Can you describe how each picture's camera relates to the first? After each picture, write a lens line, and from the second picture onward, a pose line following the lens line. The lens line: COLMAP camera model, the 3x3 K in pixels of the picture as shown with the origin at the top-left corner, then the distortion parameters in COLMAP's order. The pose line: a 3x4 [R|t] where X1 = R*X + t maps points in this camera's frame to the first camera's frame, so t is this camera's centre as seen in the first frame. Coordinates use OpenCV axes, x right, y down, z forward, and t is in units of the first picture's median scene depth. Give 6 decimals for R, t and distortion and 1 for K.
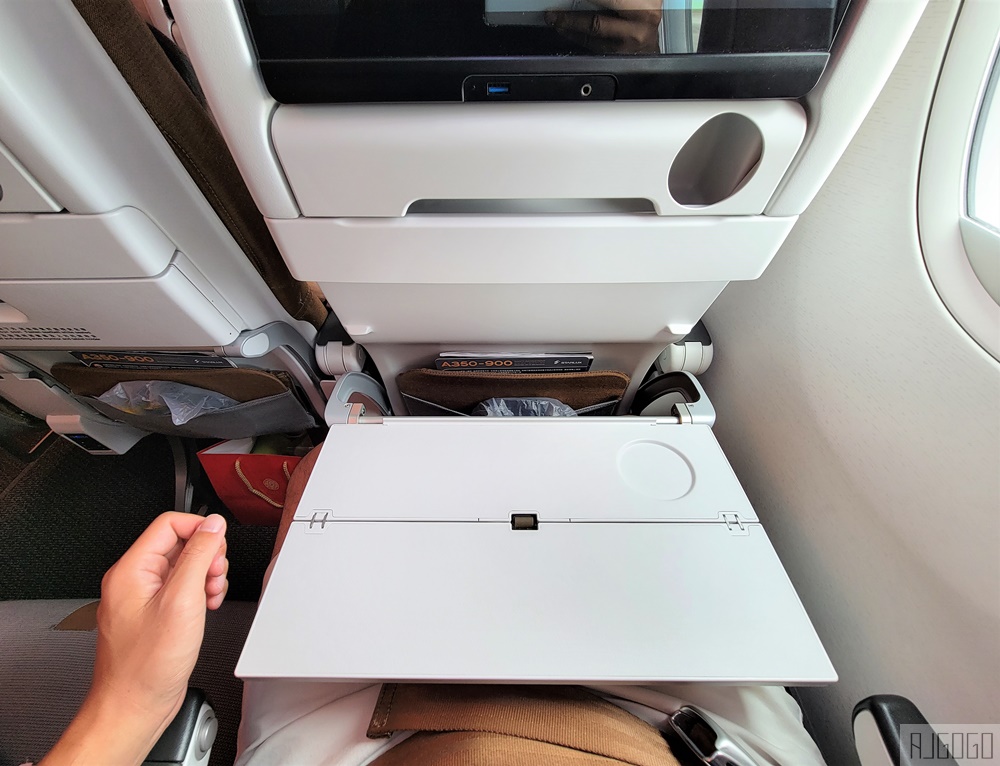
lens RADIAL K [[422.3, 0, 487.9], [0, 422.3, 357.4], [0, 0, 1]] dist [-0.004786, -0.000430]
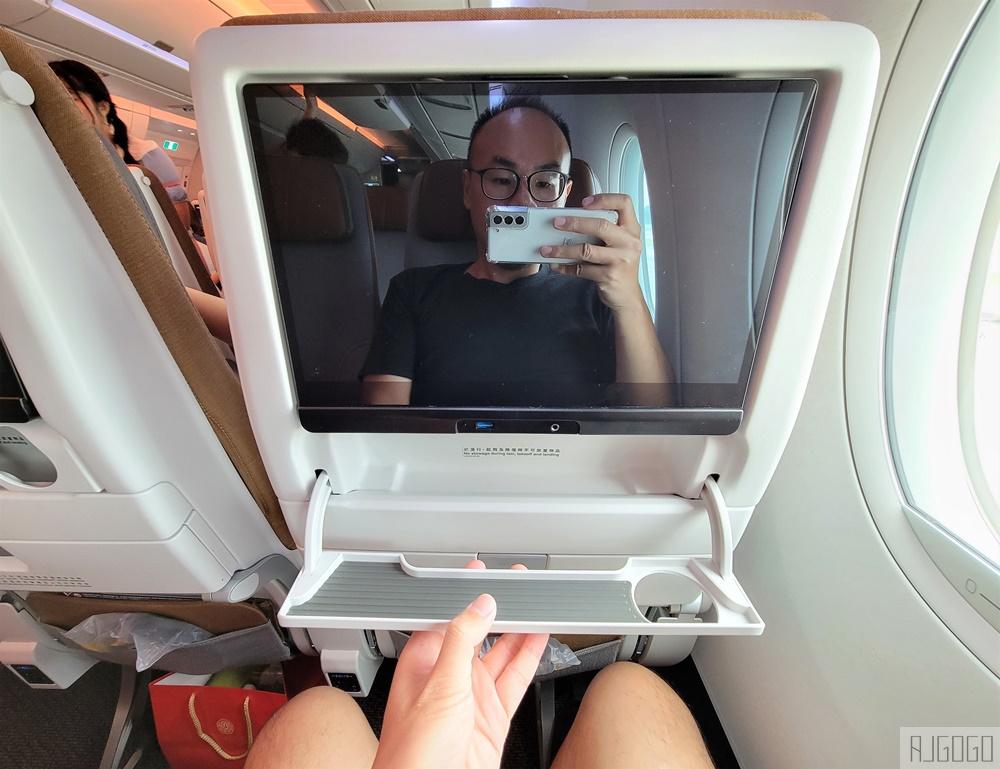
lens RADIAL K [[422.3, 0, 488.0], [0, 422.3, 352.0], [0, 0, 1]] dist [-0.004786, -0.000430]
pose [[0.999877, 0.014202, -0.006620, 0.016420], [-0.015644, 0.928831, -0.370174, -0.156374], [0.000892, 0.370232, 0.928939, -0.102569]]
